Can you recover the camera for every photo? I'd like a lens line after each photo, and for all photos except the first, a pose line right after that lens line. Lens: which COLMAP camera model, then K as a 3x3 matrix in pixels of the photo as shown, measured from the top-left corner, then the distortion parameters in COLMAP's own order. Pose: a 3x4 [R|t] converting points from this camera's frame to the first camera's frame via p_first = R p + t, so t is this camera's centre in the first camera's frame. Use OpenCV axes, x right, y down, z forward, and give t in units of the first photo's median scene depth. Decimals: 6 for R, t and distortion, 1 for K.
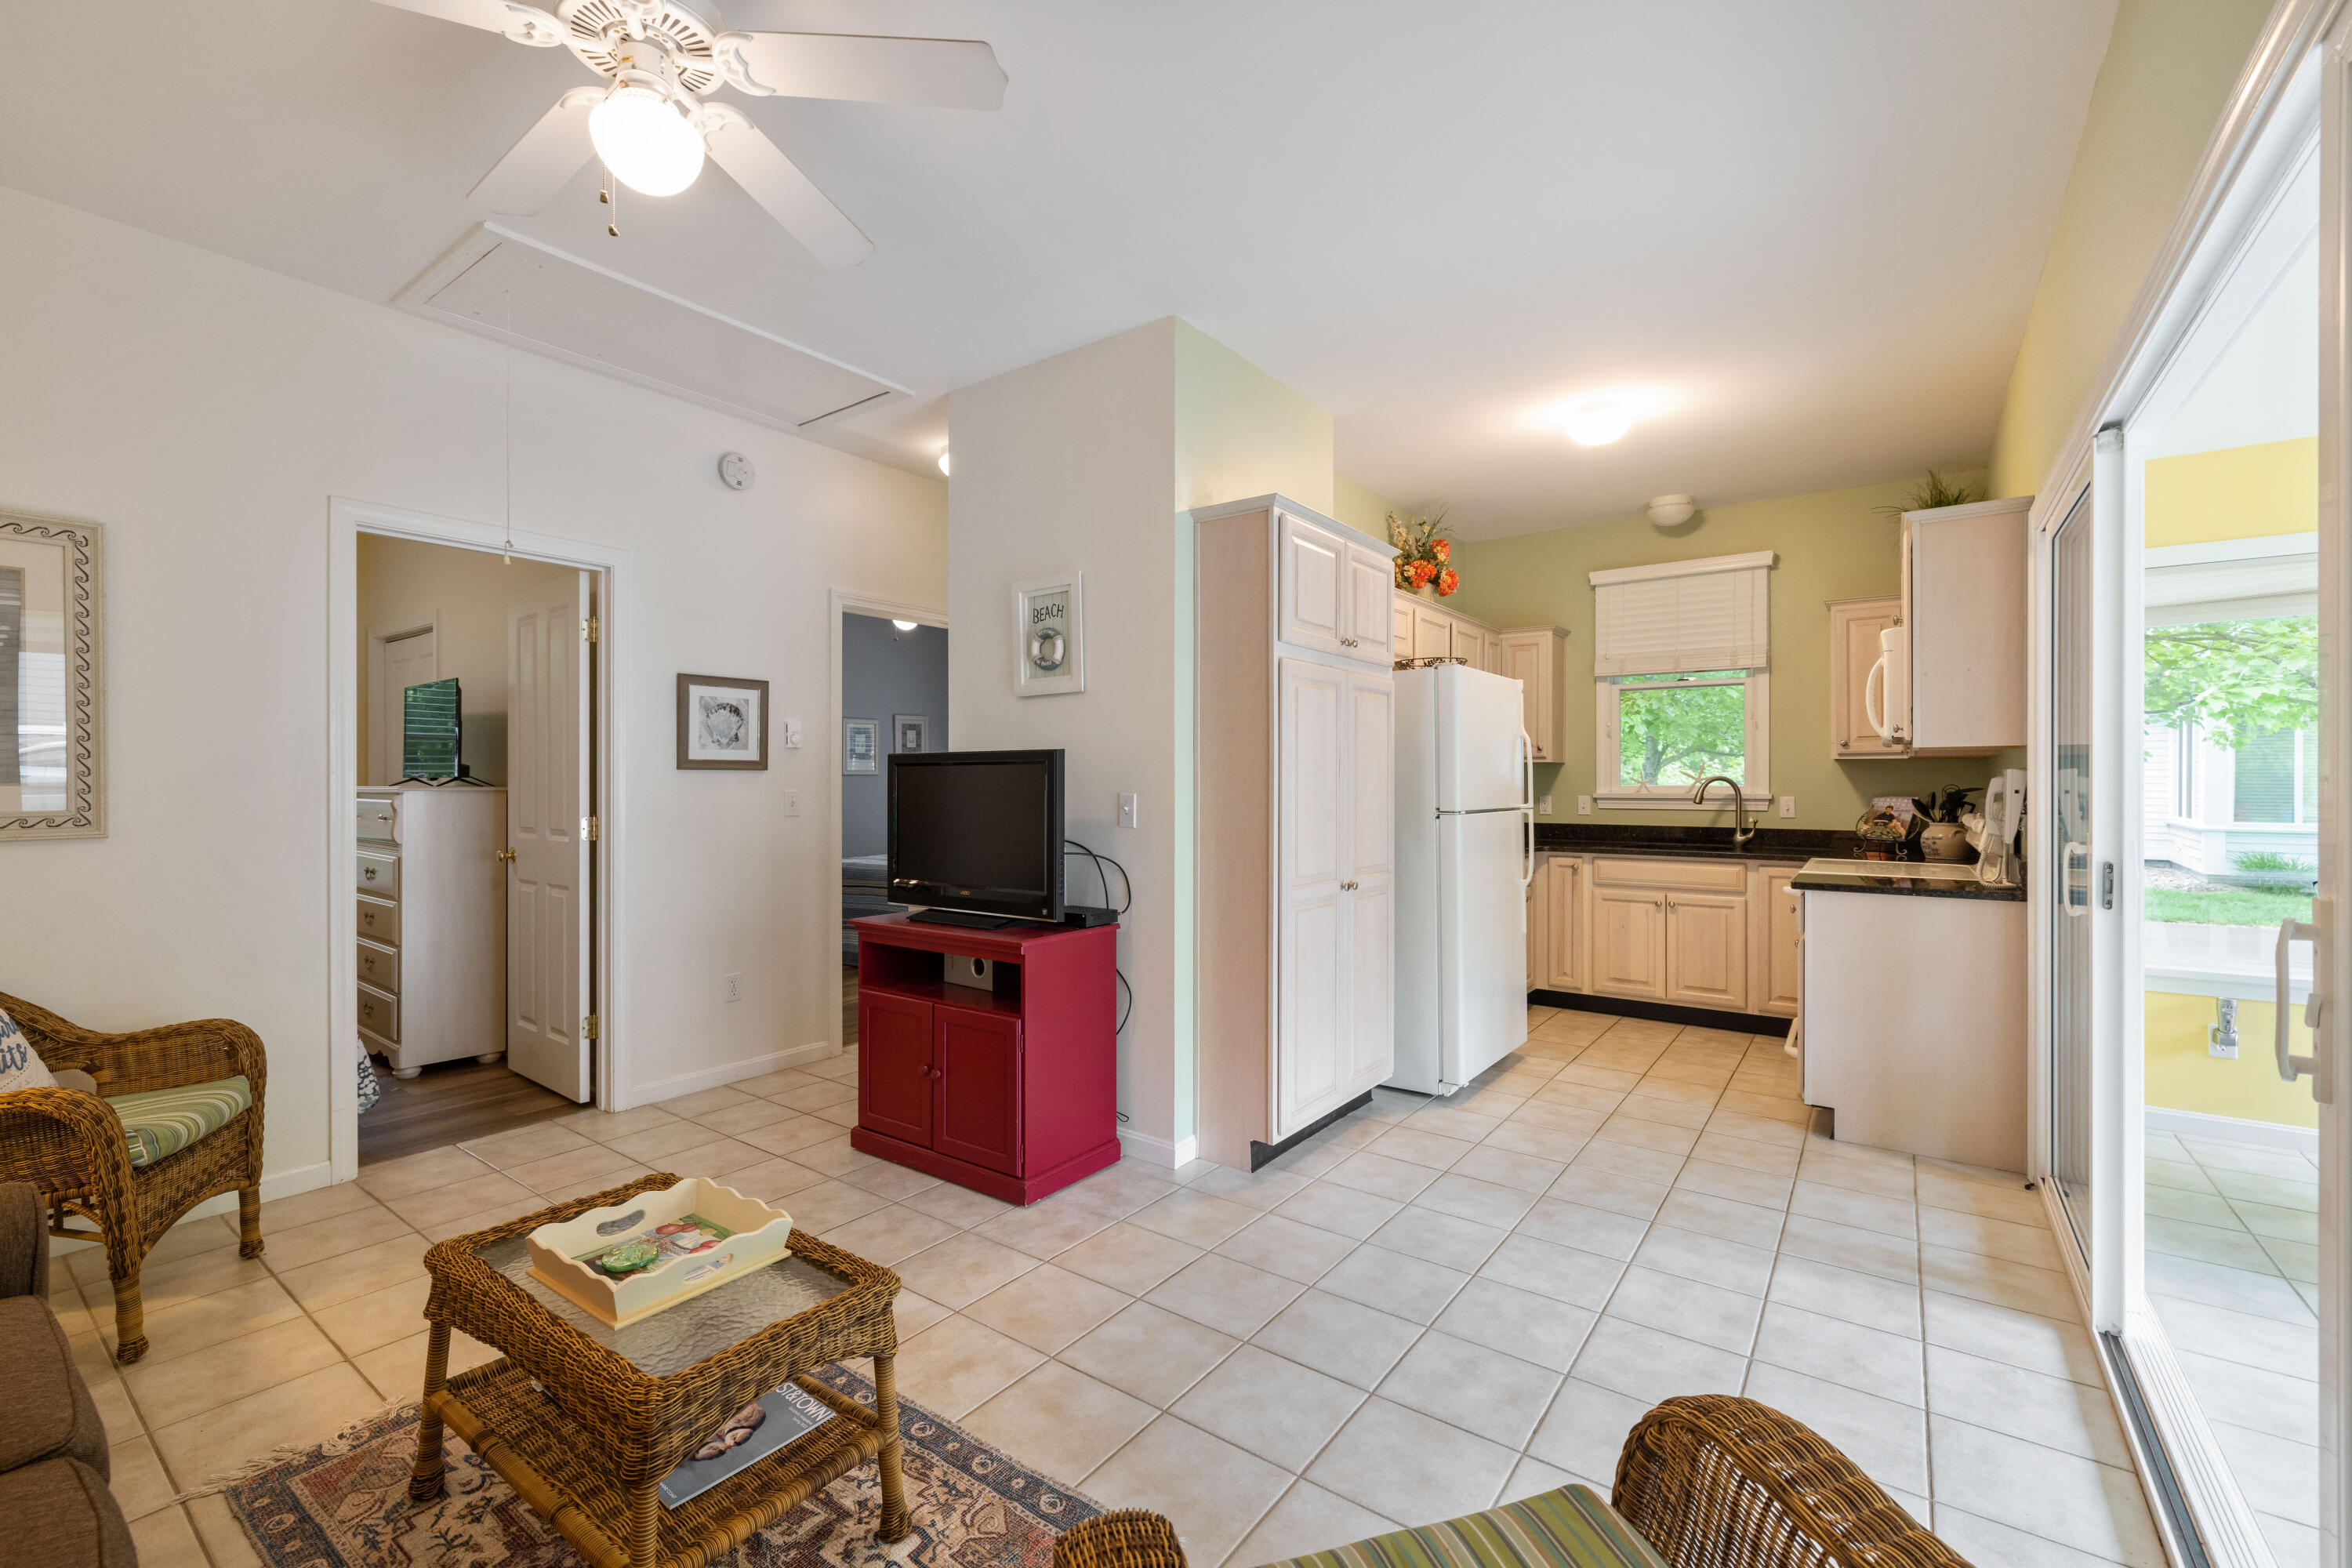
lens RADIAL K [[987.4, 0, 1167.2], [0, 987.4, 784.6], [0, 0, 1]] dist [0.001833, -0.000858]
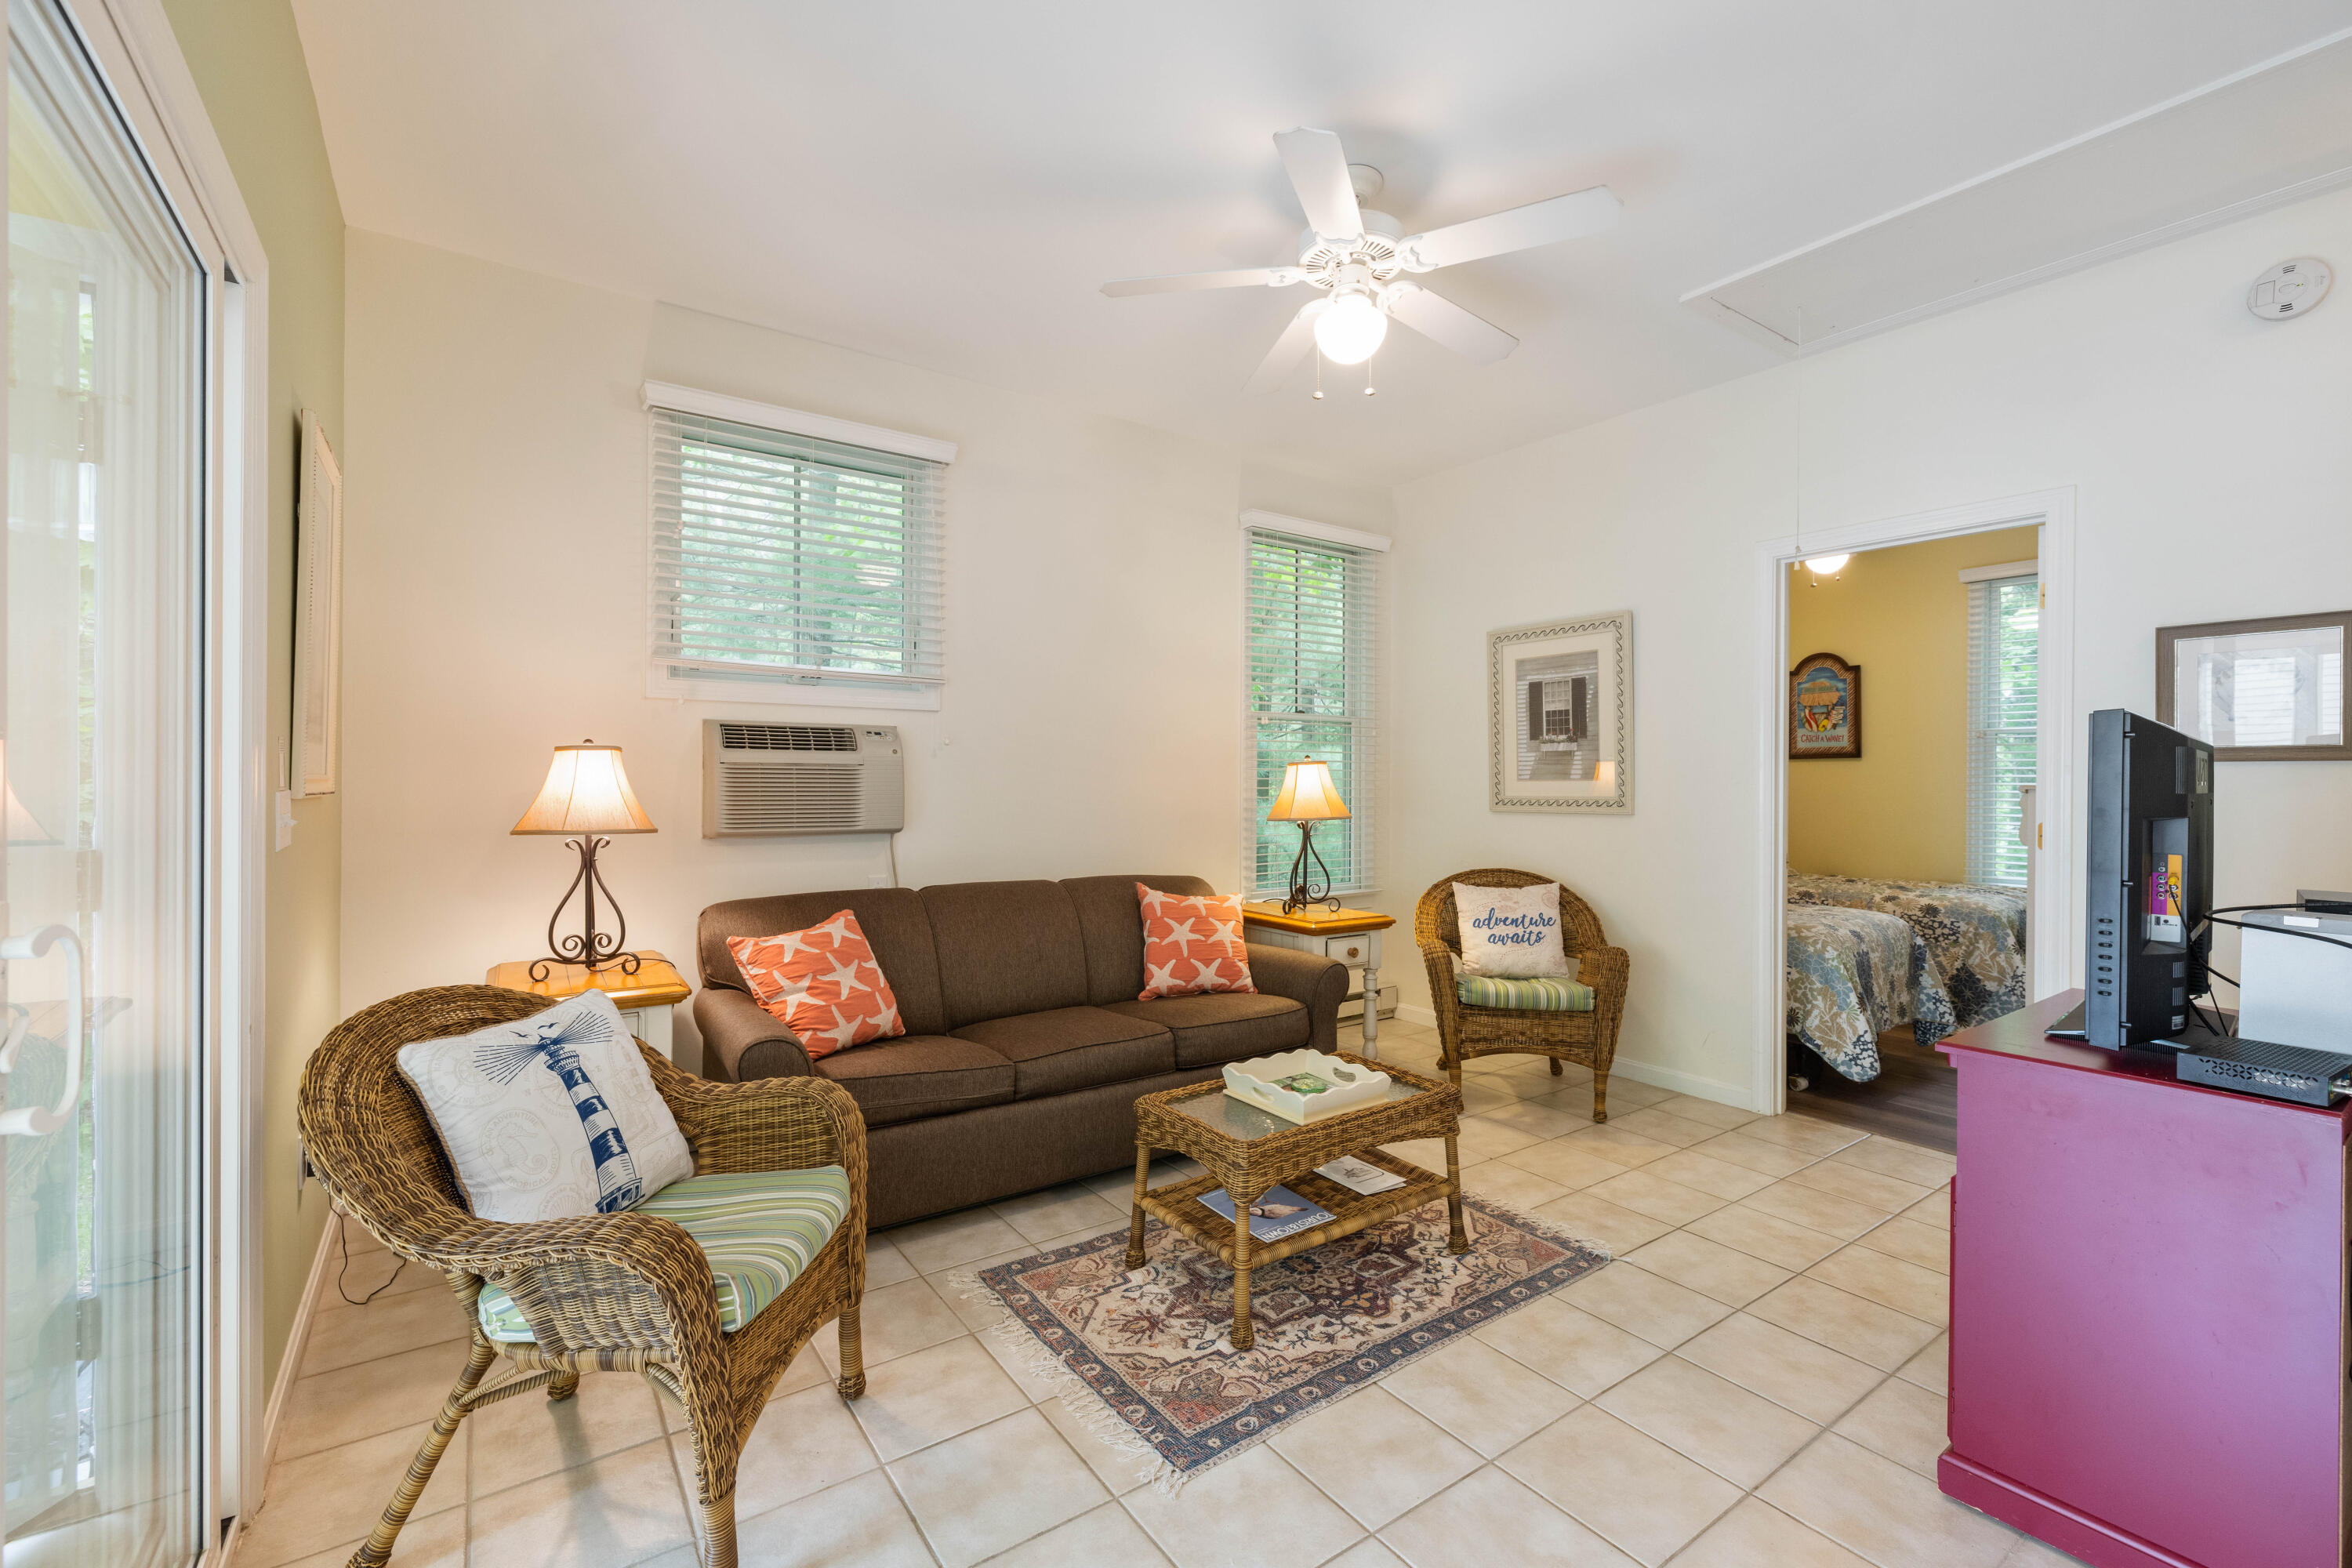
lens RADIAL K [[987.4, 0, 1167.0], [0, 987.4, 789.7], [0, 0, 1]] dist [0.001833, -0.000858]
pose [[-0.319337, 0.005894, -0.947623, 0.329394], [-0.007601, 0.999933, 0.008780, 0.003193], [0.947611, 0.010007, -0.319270, 0.435449]]
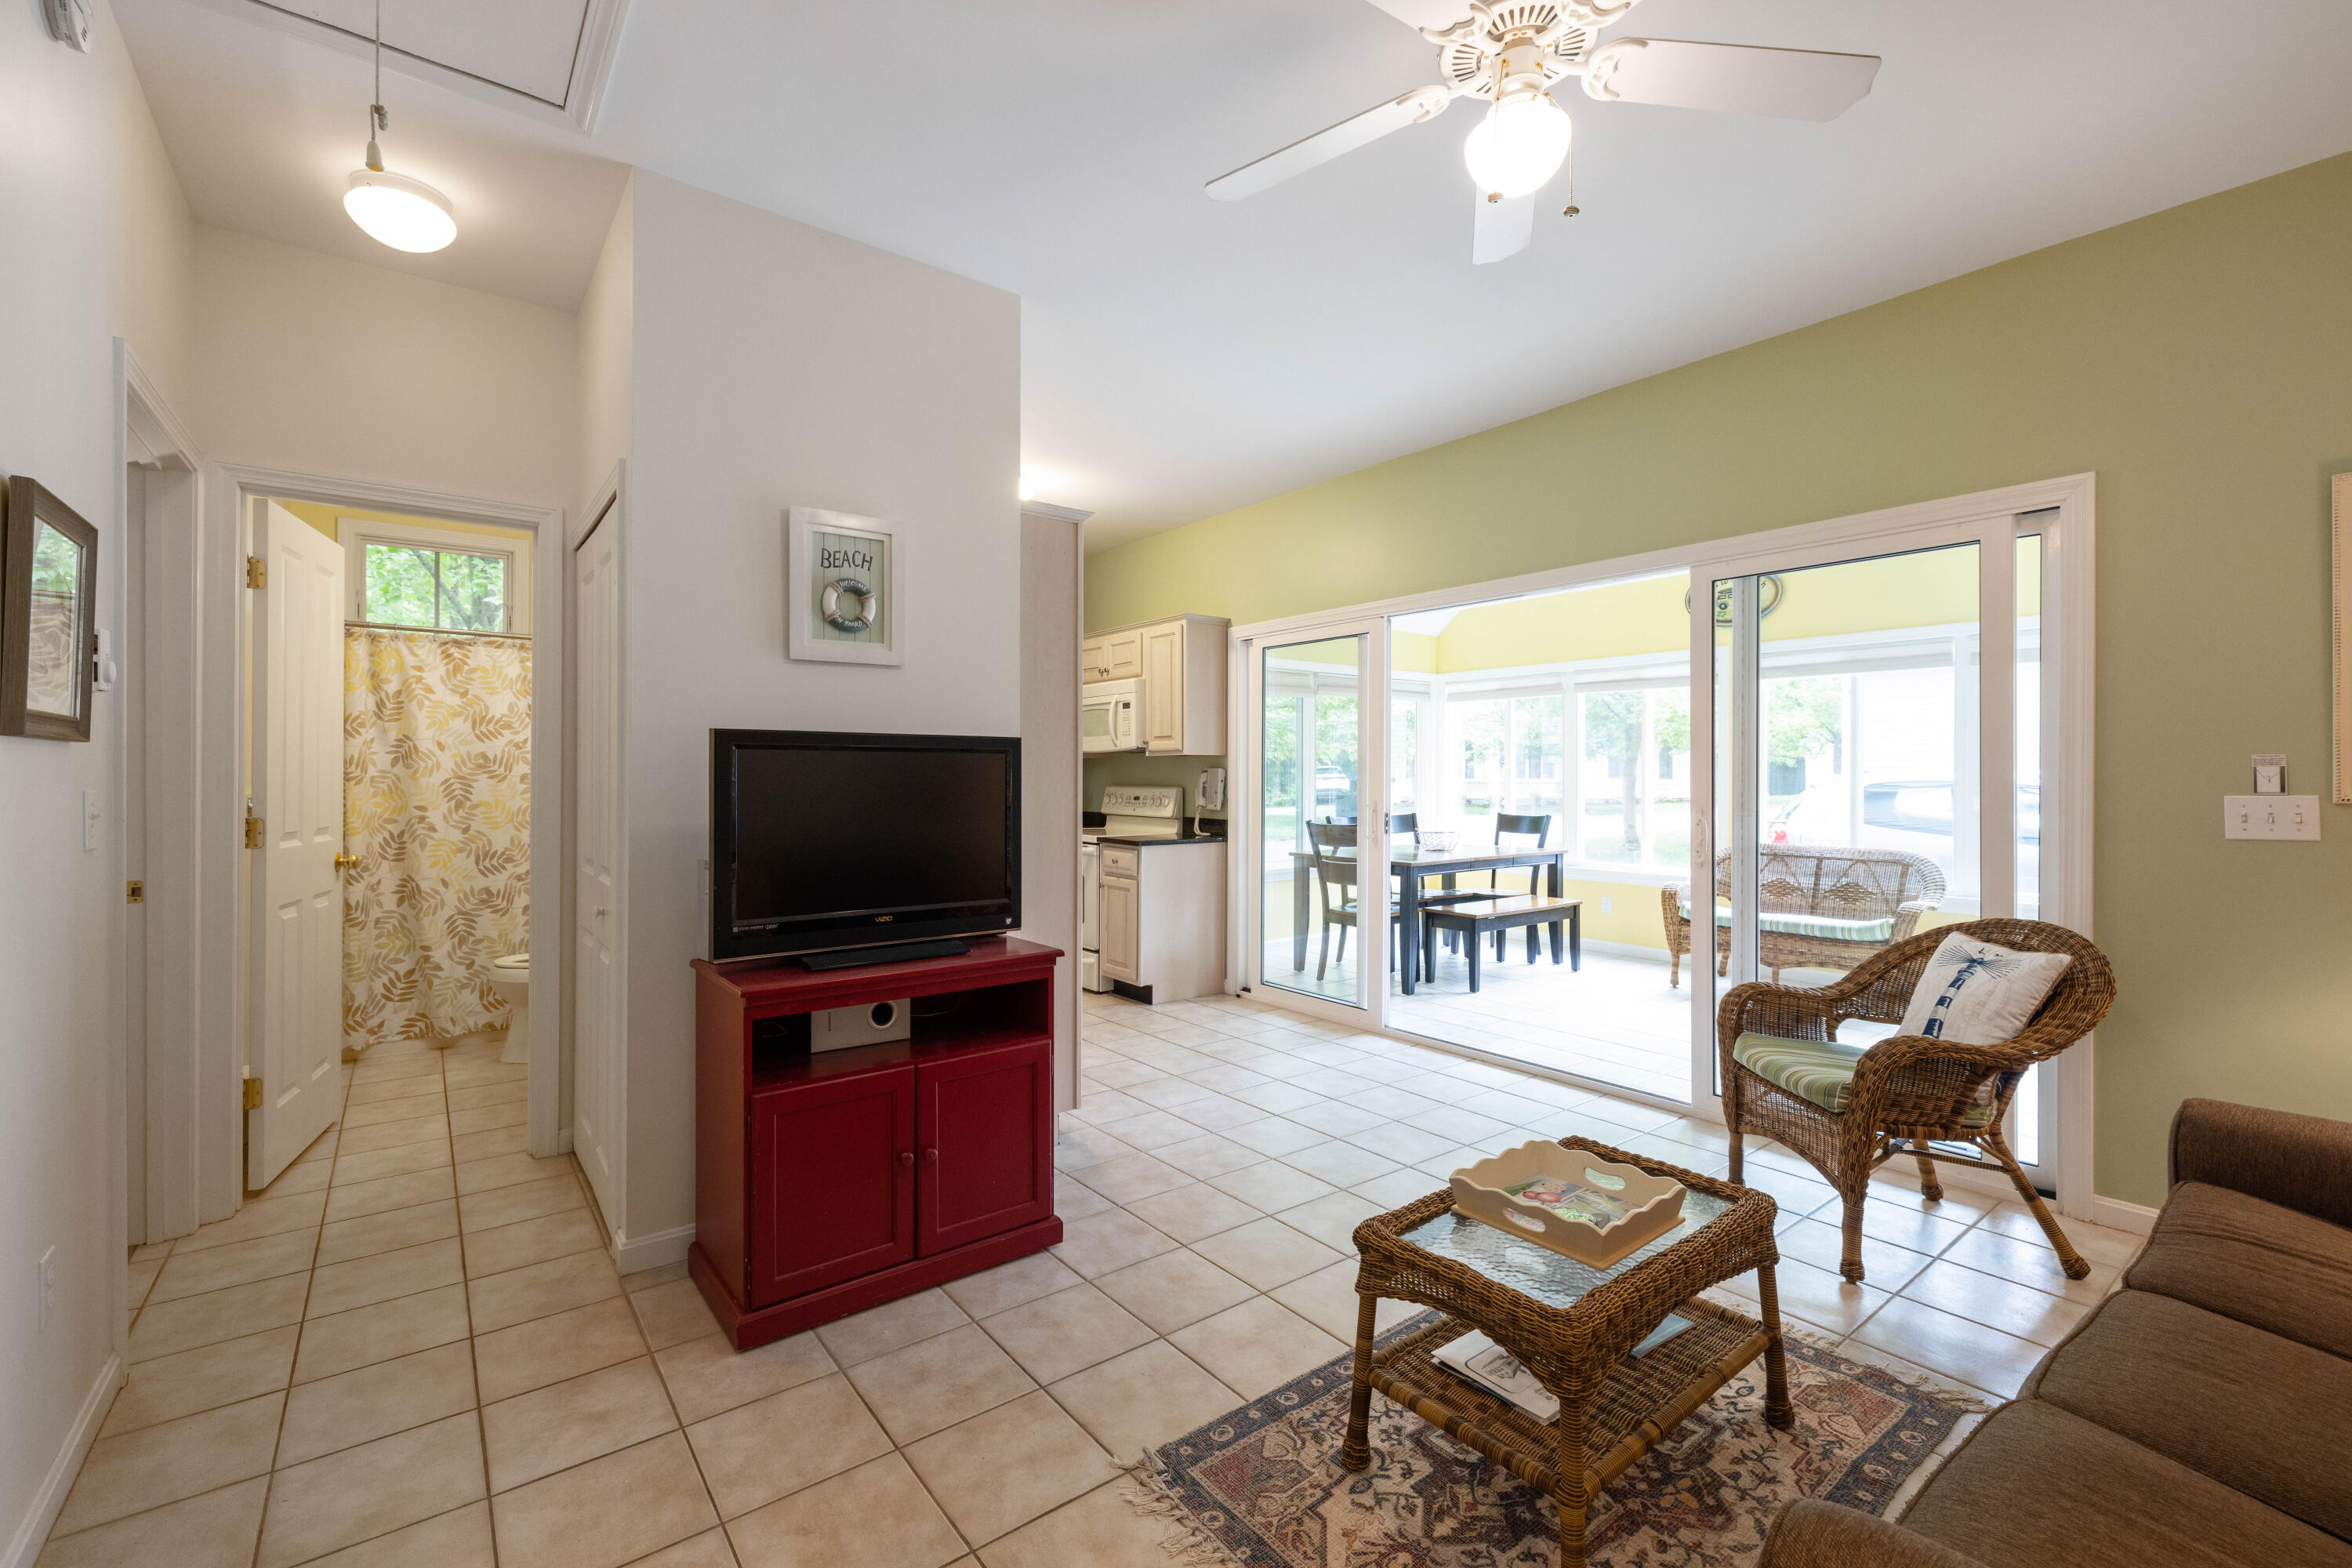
lens RADIAL K [[987.4, 0, 1156.3], [0, 987.4, 777.3], [0, 0, 1]] dist [0.001833, -0.000858]
pose [[0.285329, 0.000796, 0.958429, -0.577071], [-0.001401, 0.999999, -0.000413, 0.000176], [-0.958429, -0.001225, 0.285330, 0.384265]]
